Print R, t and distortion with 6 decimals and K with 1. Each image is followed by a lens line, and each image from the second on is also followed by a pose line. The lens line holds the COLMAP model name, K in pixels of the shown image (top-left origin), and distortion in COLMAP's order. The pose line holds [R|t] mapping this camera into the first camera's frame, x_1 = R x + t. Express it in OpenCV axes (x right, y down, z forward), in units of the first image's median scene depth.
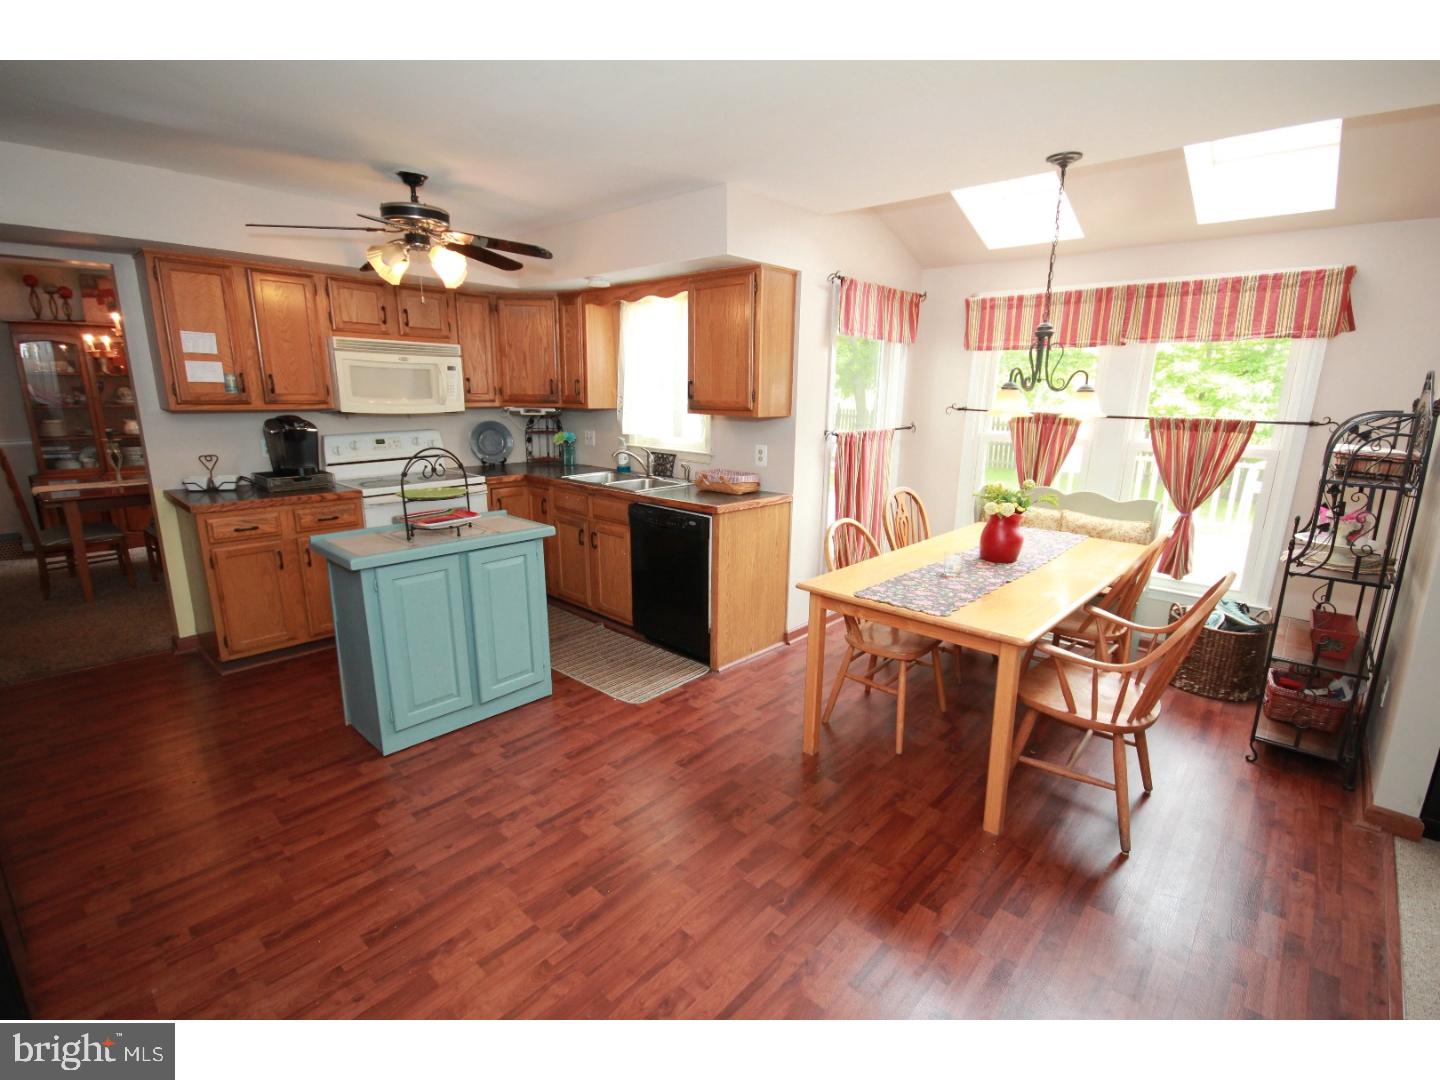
lens RADIAL K [[667.5, 0, 716.8], [0, 667.5, 537.6], [0, 0, 1]] dist [0.011767, -0.000273]
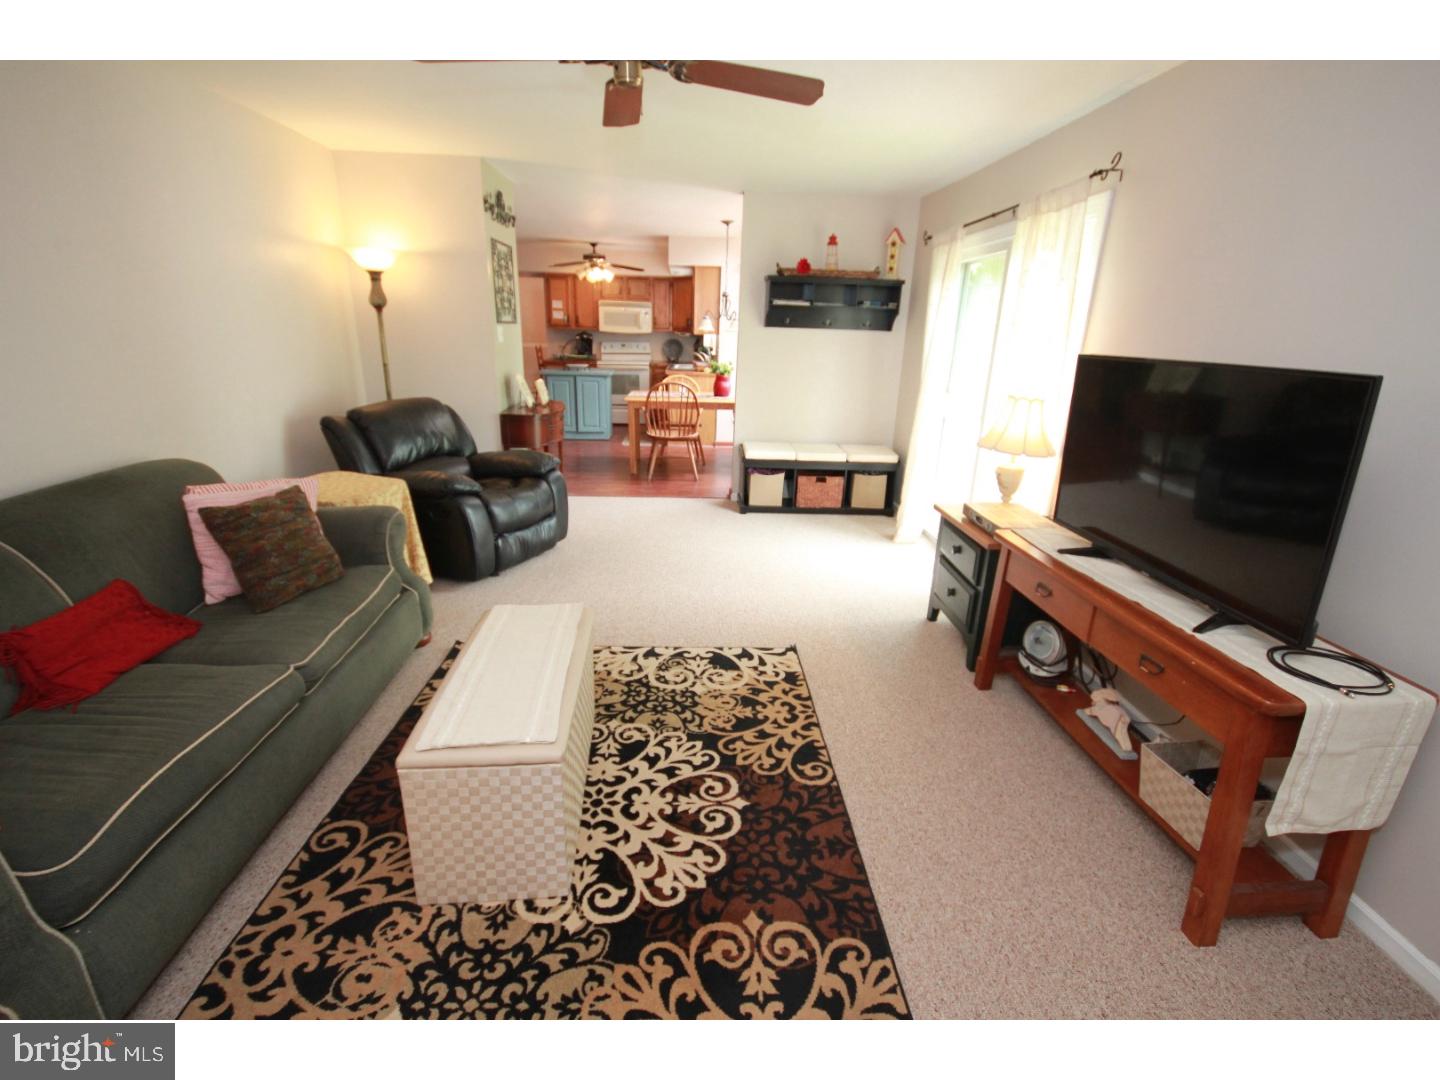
lens RADIAL K [[667.5, 0, 711.7], [0, 667.5, 542.8], [0, 0, 1]] dist [0.011767, -0.000273]
pose [[0.713639, 0.224309, -0.663630, 1.693606], [-0.169844, 0.974485, 0.146736, 0.158214], [0.679611, 0.007997, 0.733529, -0.591424]]
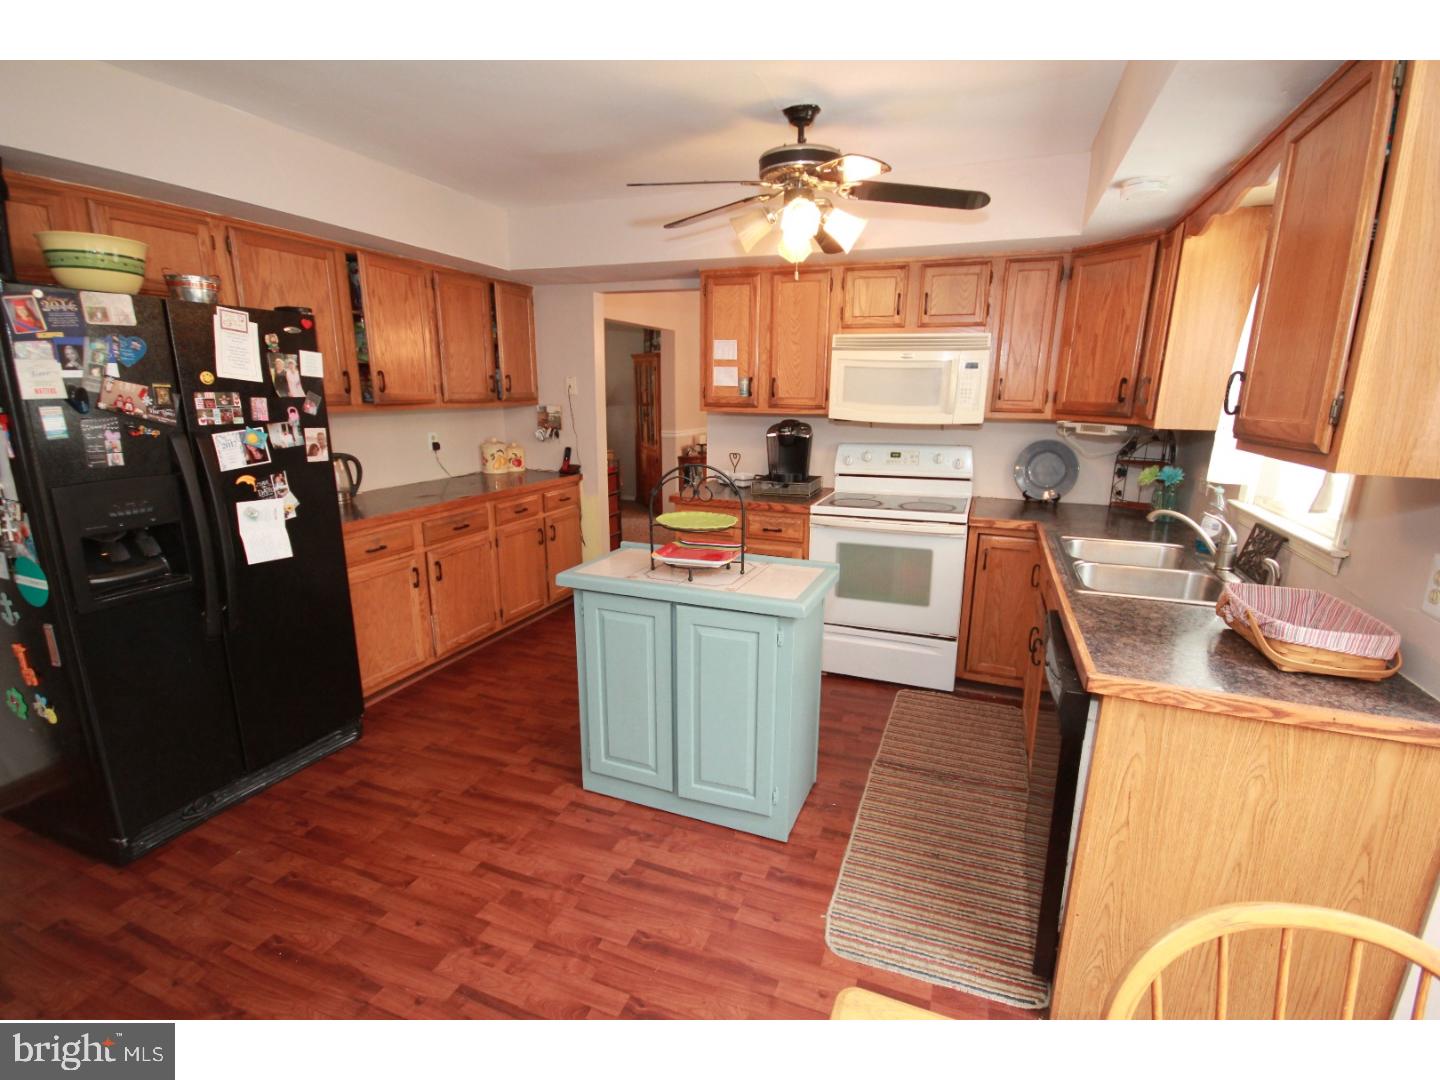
lens RADIAL K [[667.5, 0, 717.1], [0, 667.5, 544.8], [0, 0, 1]] dist [0.011767, -0.000273]
pose [[0.370740, 0.209219, -0.904864, 0.248776], [-0.208862, 0.968121, 0.138270, -0.122726], [0.904947, 0.137729, 0.402619, 0.557151]]
